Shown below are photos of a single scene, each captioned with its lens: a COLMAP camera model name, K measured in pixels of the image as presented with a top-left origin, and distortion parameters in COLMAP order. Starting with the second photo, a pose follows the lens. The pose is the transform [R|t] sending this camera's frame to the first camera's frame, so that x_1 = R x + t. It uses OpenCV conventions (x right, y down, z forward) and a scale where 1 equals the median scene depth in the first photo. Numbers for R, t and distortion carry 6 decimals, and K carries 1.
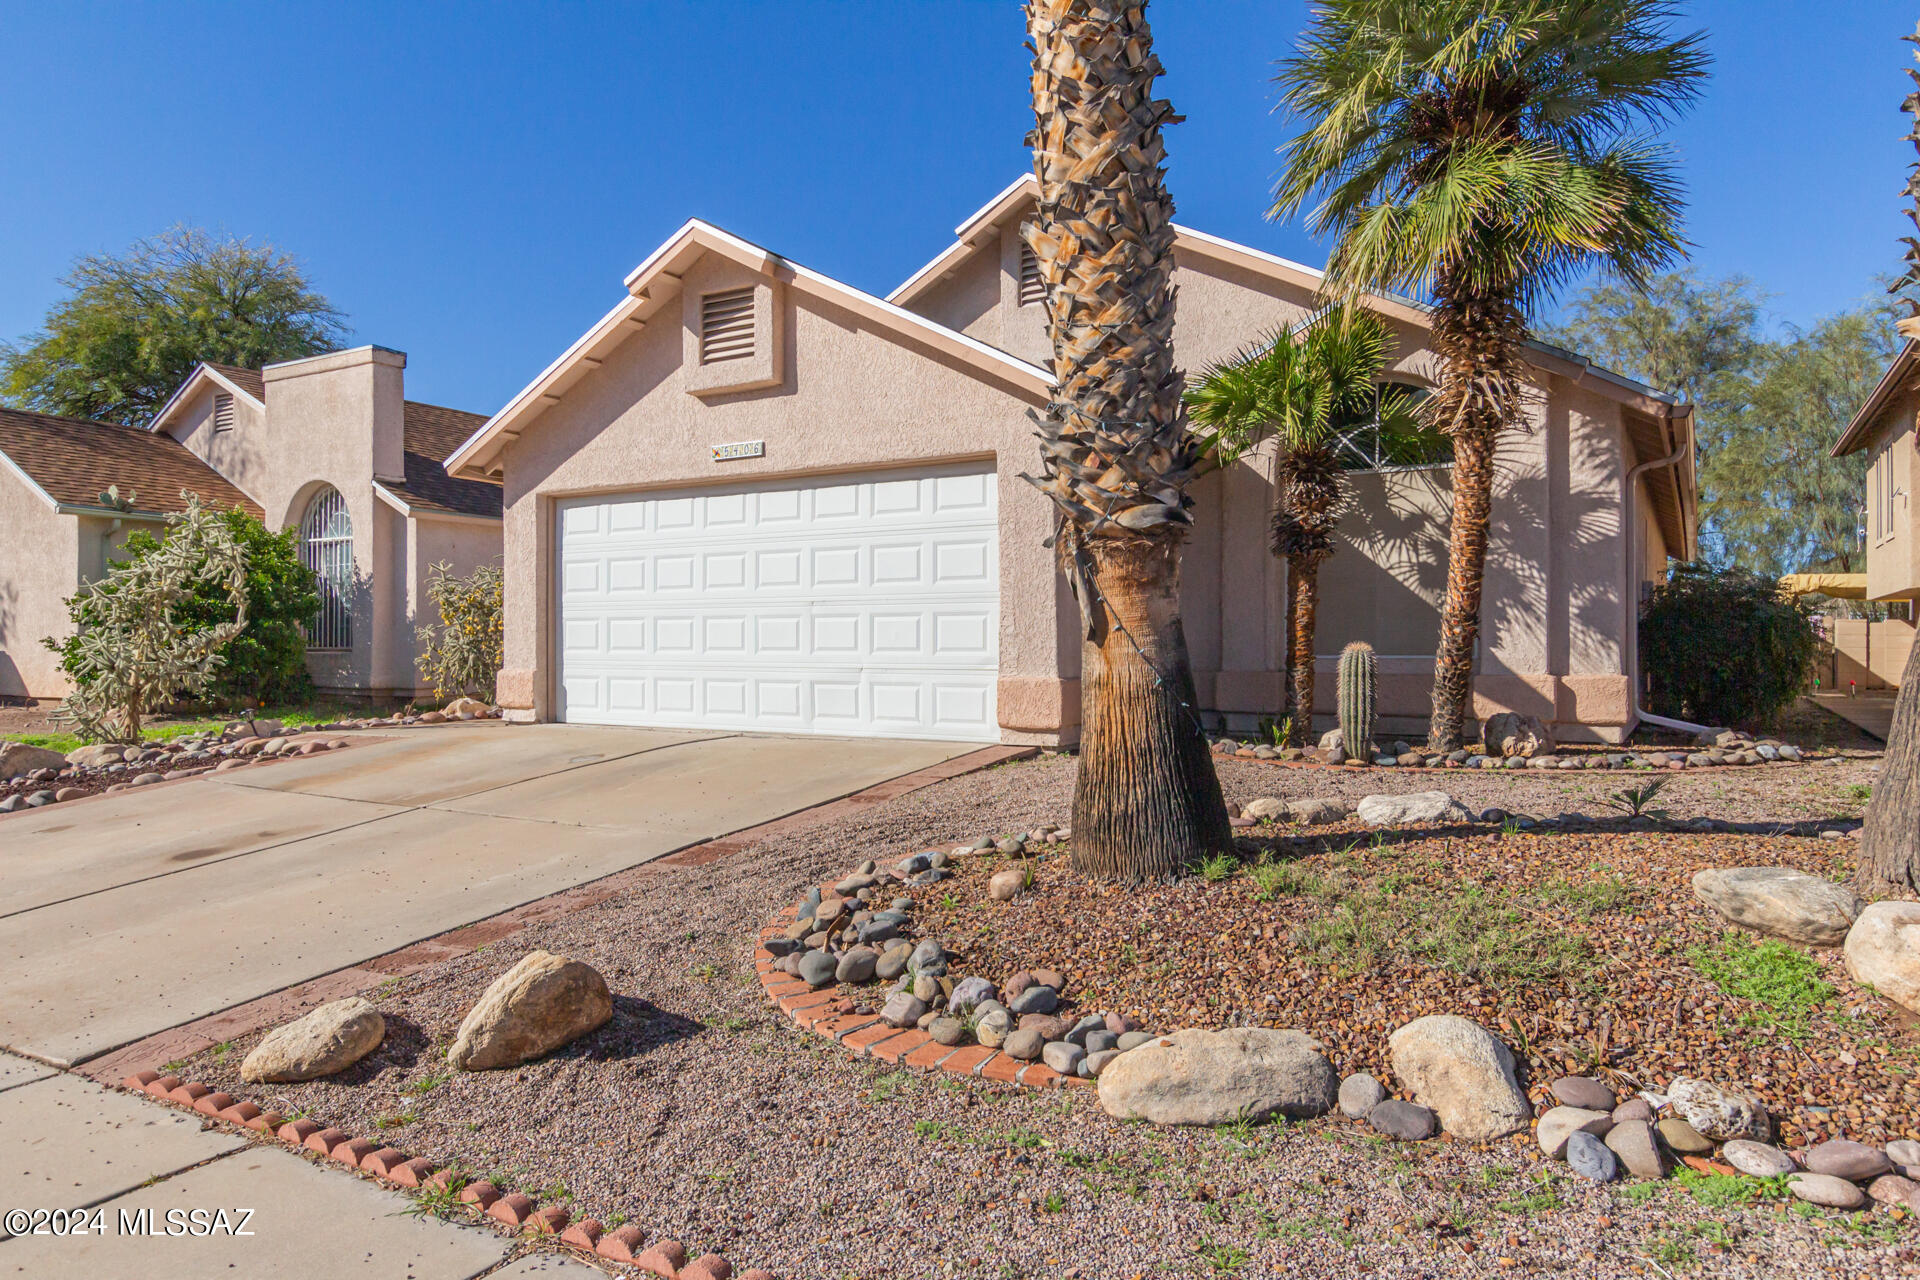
lens RADIAL K [[1195.8, 0, 962.0], [0, 1195.8, 638.0], [0, 0, 1]] dist [0.001210, -0.001222]
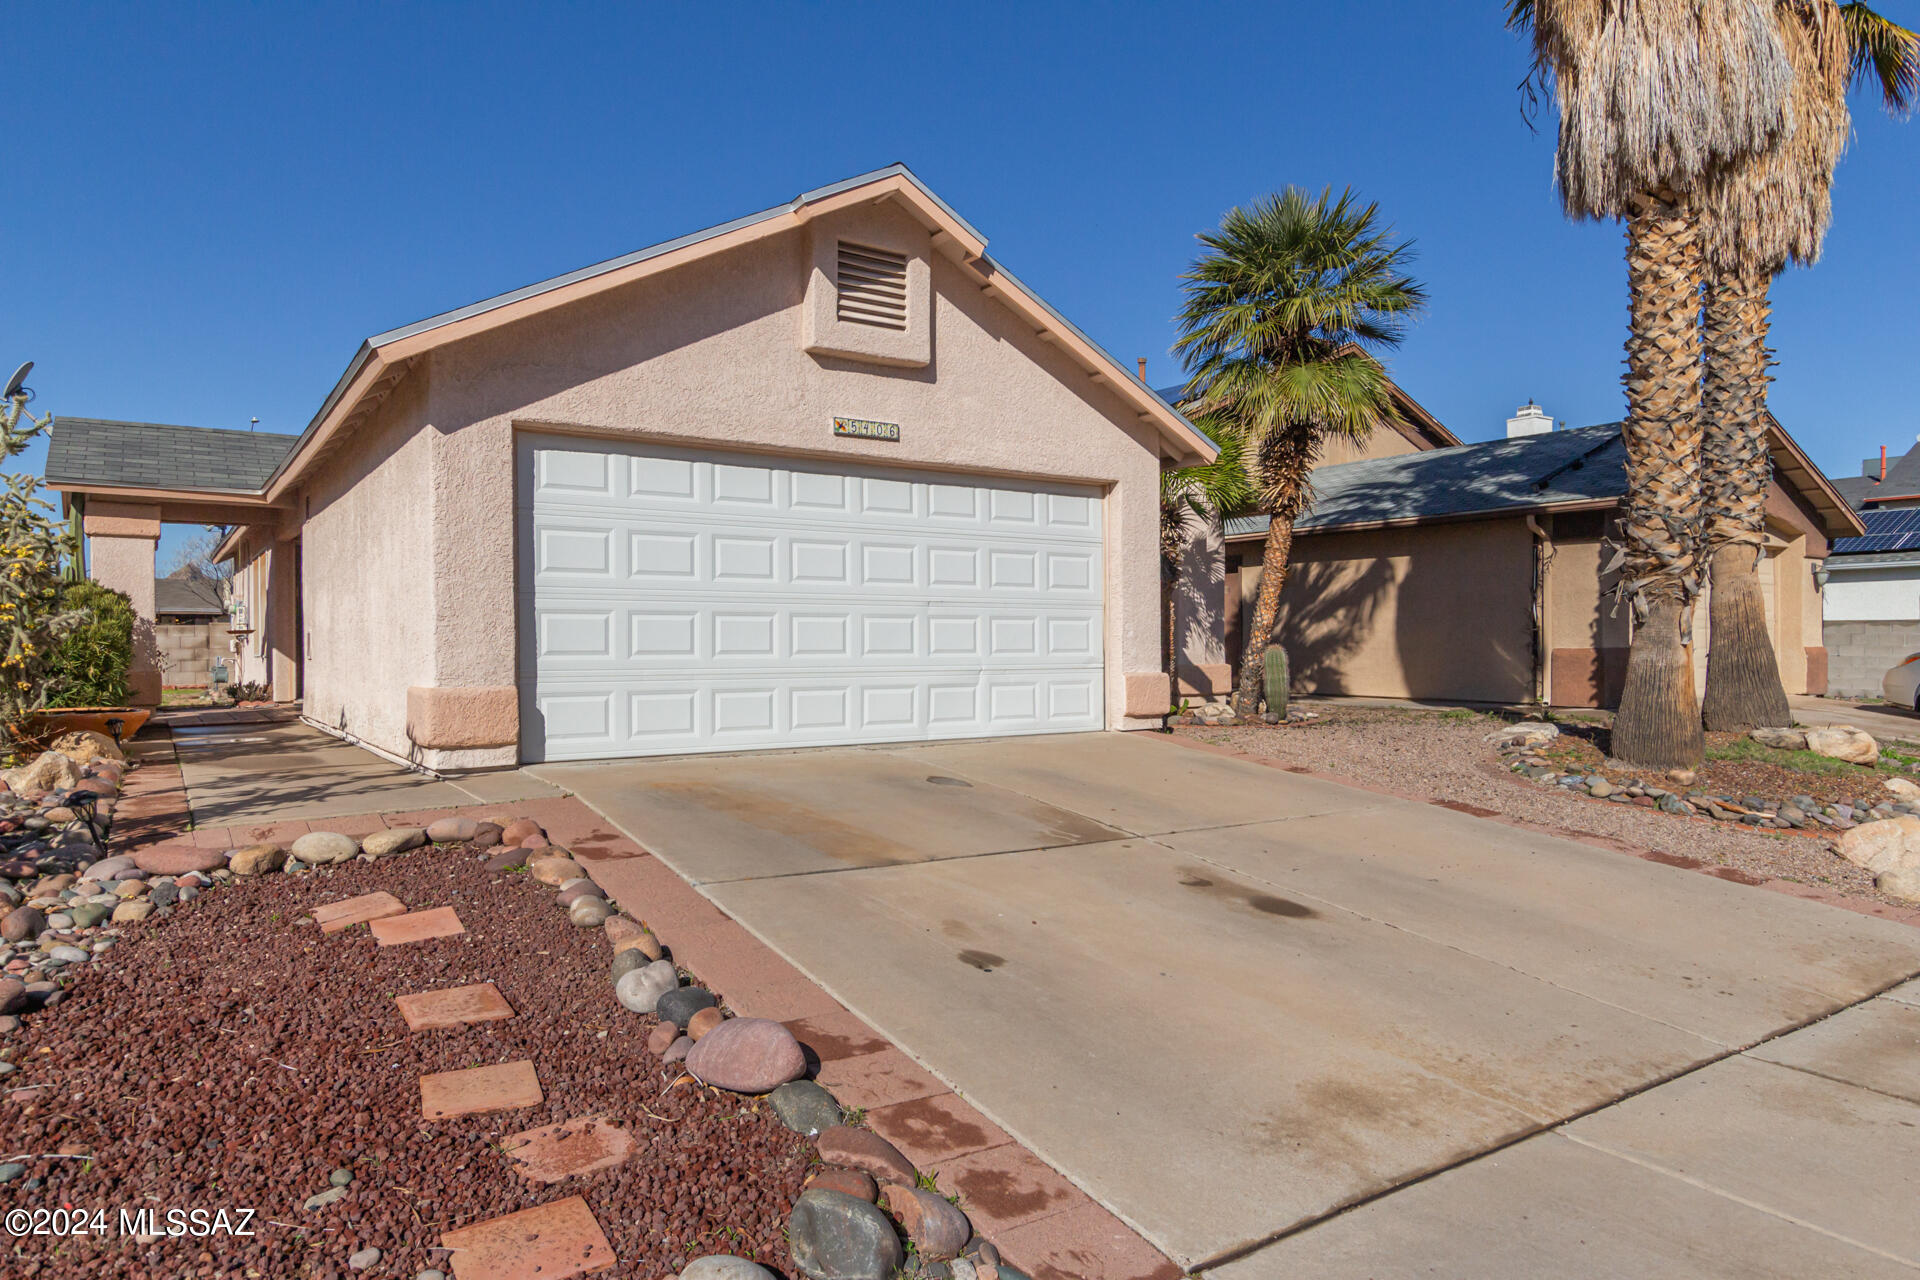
lens RADIAL K [[1195.8, 0, 953.4], [0, 1195.8, 644.7], [0, 0, 1]] dist [0.001210, -0.001222]
pose [[0.426336, -0.000218, 0.904565, -0.975974], [-0.003449, 0.999992, 0.001867, 0.001836], [-0.904558, -0.003916, 0.426332, 0.570572]]
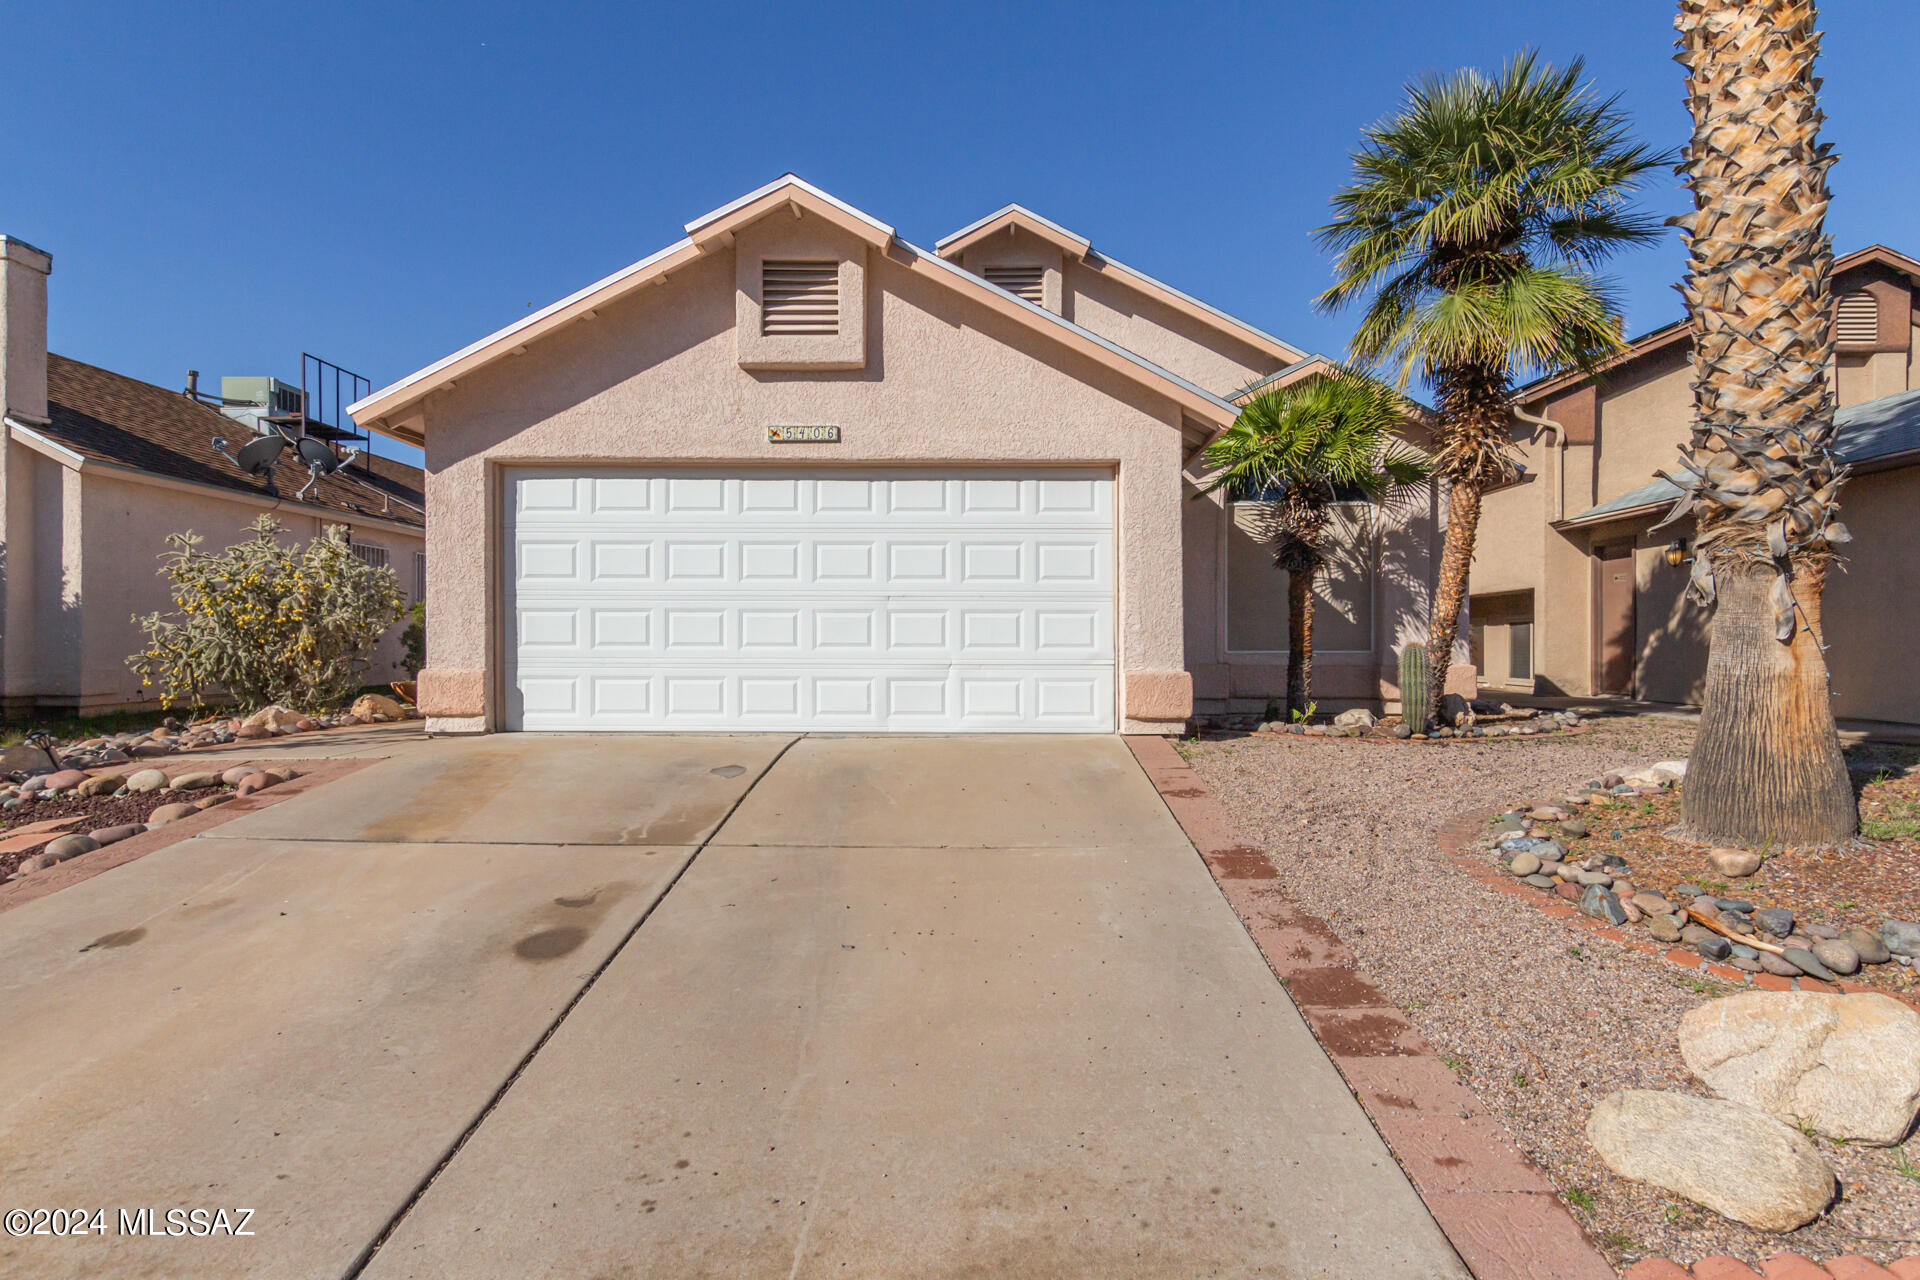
lens RADIAL K [[1007.0, 0, 963.2], [0, 1007.0, 645.8], [0, 0, 1]] dist [0.000386, 0.001712]
pose [[0.865523, 0.001886, 0.500865, -0.480647], [-0.006528, 0.999950, 0.007517, 0.003166], [-0.500826, -0.009776, 0.865493, 0.256463]]
